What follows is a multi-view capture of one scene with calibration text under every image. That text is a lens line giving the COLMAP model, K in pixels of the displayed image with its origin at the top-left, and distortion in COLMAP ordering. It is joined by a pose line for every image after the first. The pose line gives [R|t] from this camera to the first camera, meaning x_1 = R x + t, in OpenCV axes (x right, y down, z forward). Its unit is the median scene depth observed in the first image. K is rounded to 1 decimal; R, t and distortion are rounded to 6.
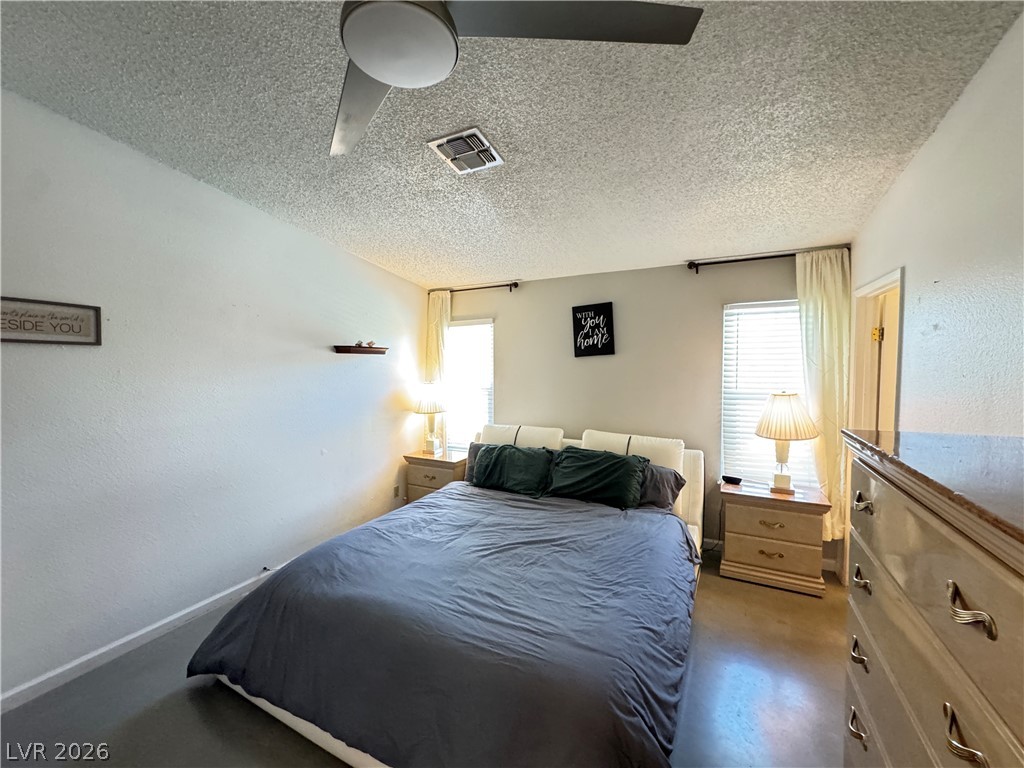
lens RADIAL K [[409.0, 0, 512.0], [0, 409.0, 384.0], [0, 0, 1]] dist [-0.002947, 0.000025]
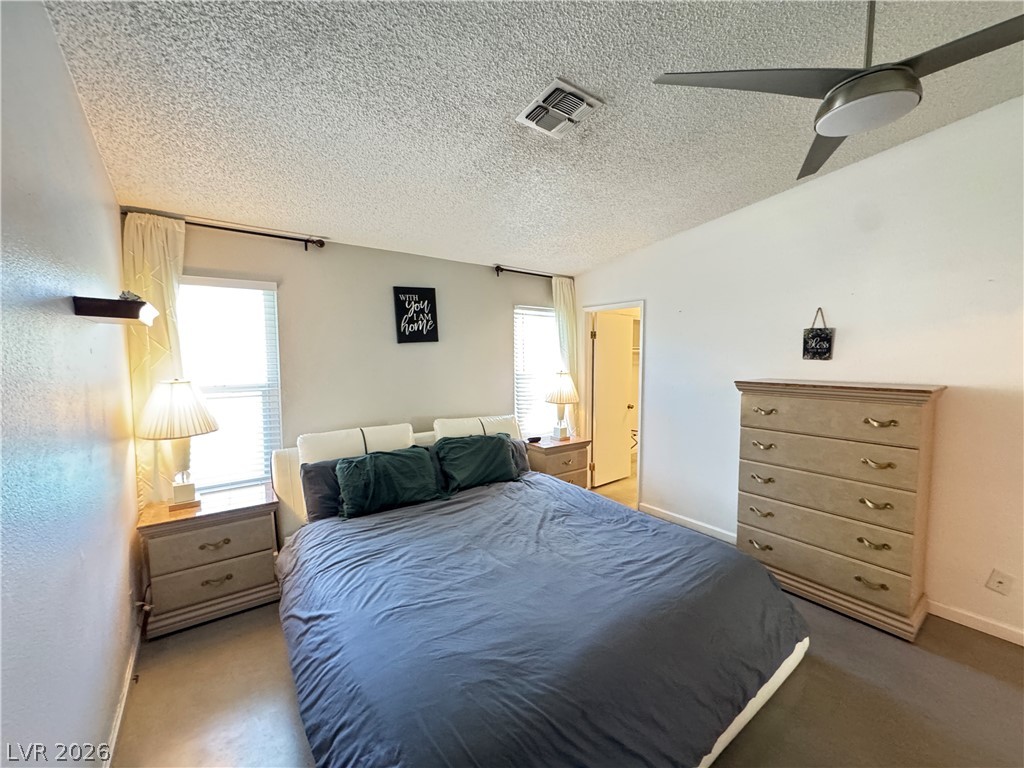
lens RADIAL K [[409.0, 0, 512.0], [0, 409.0, 384.0], [0, 0, 1]] dist [-0.002947, 0.000025]
pose [[0.444515, -0.057980, 0.893893, -0.575042], [0.043710, 0.998118, 0.043004, -0.004587], [-0.894704, 0.019956, 0.446213, 0.404381]]
